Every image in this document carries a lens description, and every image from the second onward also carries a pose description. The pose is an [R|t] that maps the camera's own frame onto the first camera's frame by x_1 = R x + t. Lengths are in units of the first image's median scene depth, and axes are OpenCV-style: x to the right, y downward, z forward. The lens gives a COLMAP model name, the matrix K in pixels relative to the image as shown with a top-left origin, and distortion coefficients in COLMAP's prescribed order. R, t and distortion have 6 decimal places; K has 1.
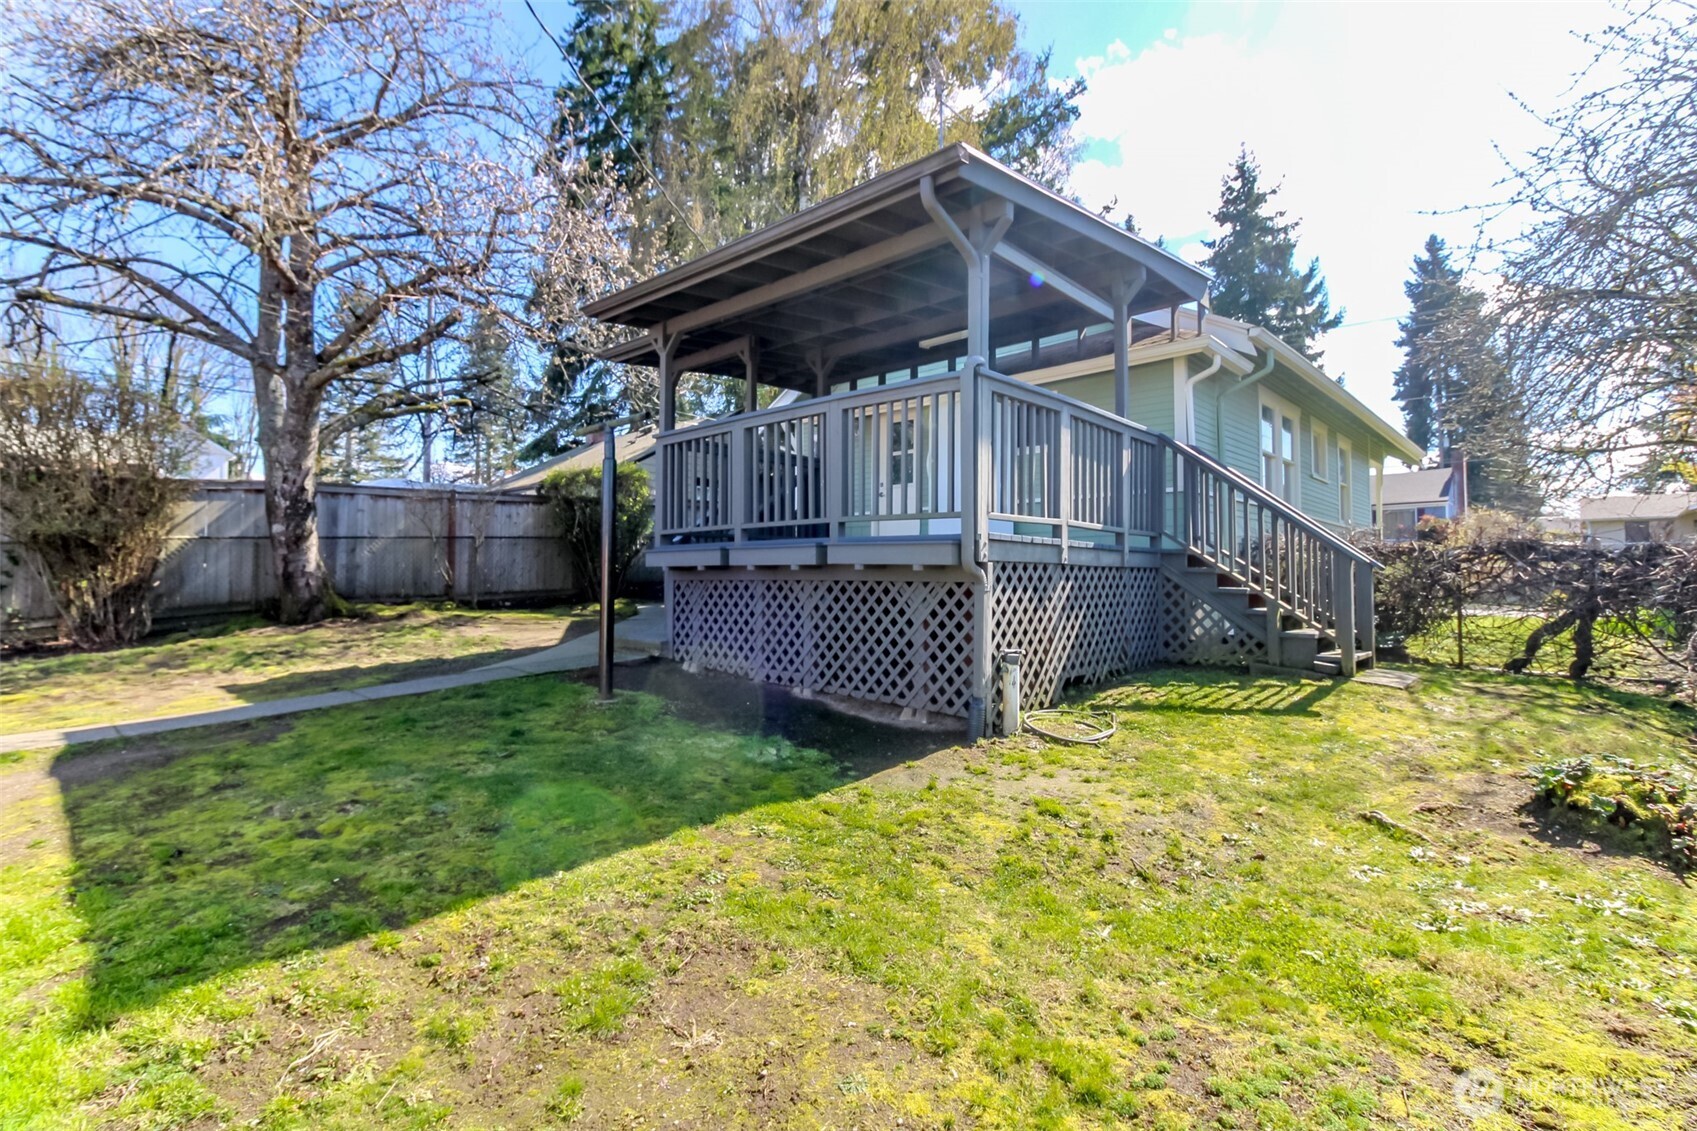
lens RADIAL K [[773.6, 0, 846.8], [0, 773.6, 565.2], [0, 0, 1]] dist [0.012155, -0.008506]
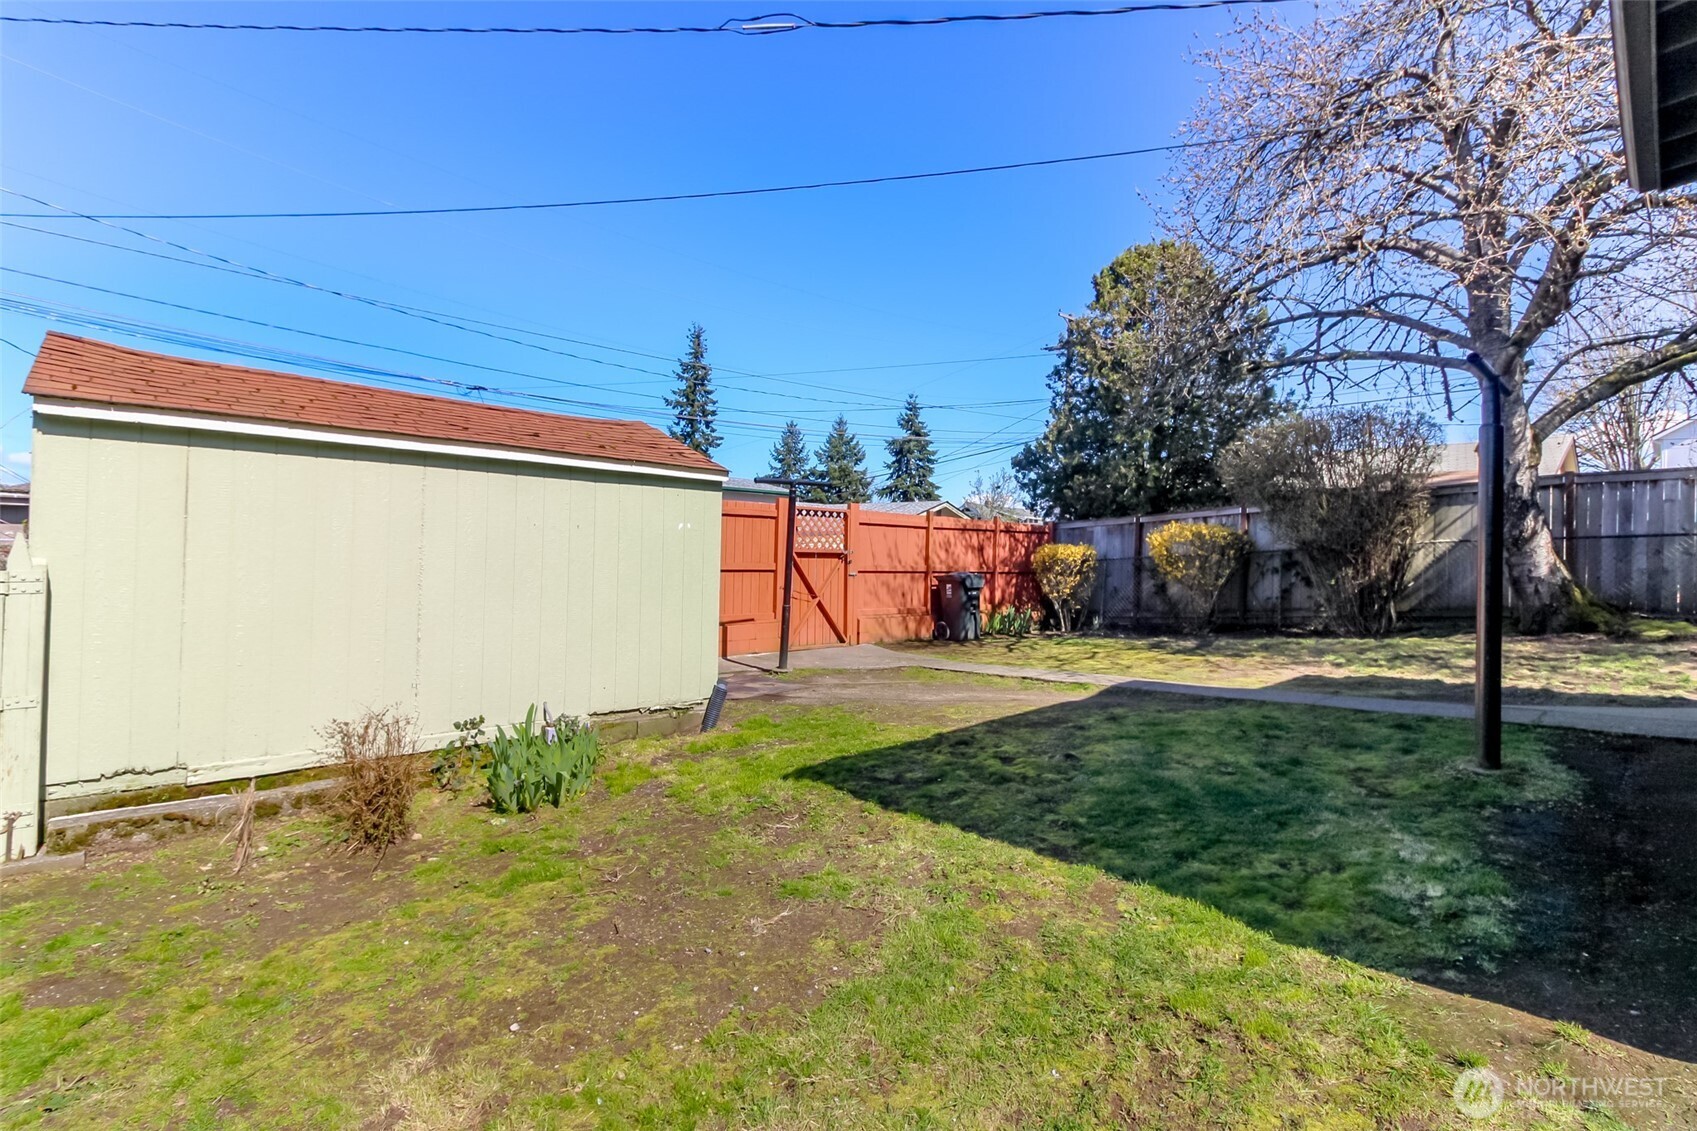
lens RADIAL K [[773.6, 0, 845.8], [0, 773.6, 556.7], [0, 0, 1]] dist [0.012155, -0.008506]
pose [[-0.072082, -0.000905, -0.997398, 0.536452], [-0.008103, 0.999967, -0.000322, -0.016438], [0.997366, 0.008058, -0.072087, 0.578148]]
